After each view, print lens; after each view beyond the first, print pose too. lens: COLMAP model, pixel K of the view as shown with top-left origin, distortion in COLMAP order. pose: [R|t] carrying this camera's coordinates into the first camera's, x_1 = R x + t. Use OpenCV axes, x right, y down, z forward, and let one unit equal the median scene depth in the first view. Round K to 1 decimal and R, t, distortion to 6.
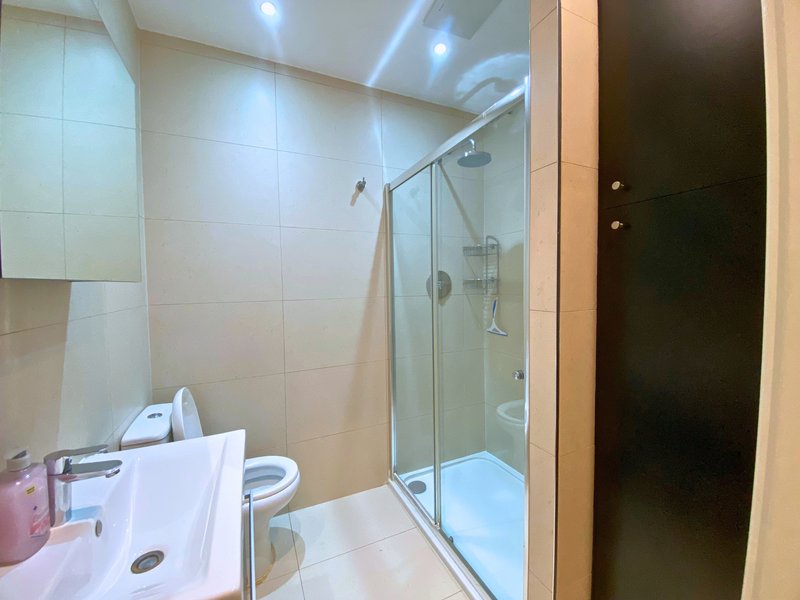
lens RADIAL K [[321.0, 0, 397.7], [0, 321.0, 298.4], [0, 0, 1]] dist [0.001942, -0.000642]
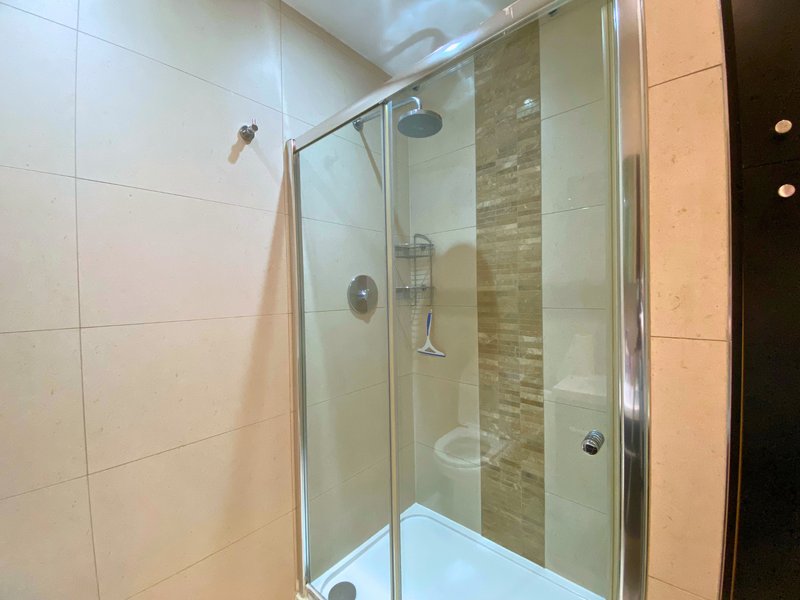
lens RADIAL K [[321.0, 0, 402.9], [0, 321.0, 299.4], [0, 0, 1]] dist [0.001942, -0.000642]
pose [[0.913107, -0.011303, 0.407563, -0.084534], [0.023995, 0.999373, -0.026043, -0.009668], [-0.407013, 0.033559, 0.912806, 0.288491]]
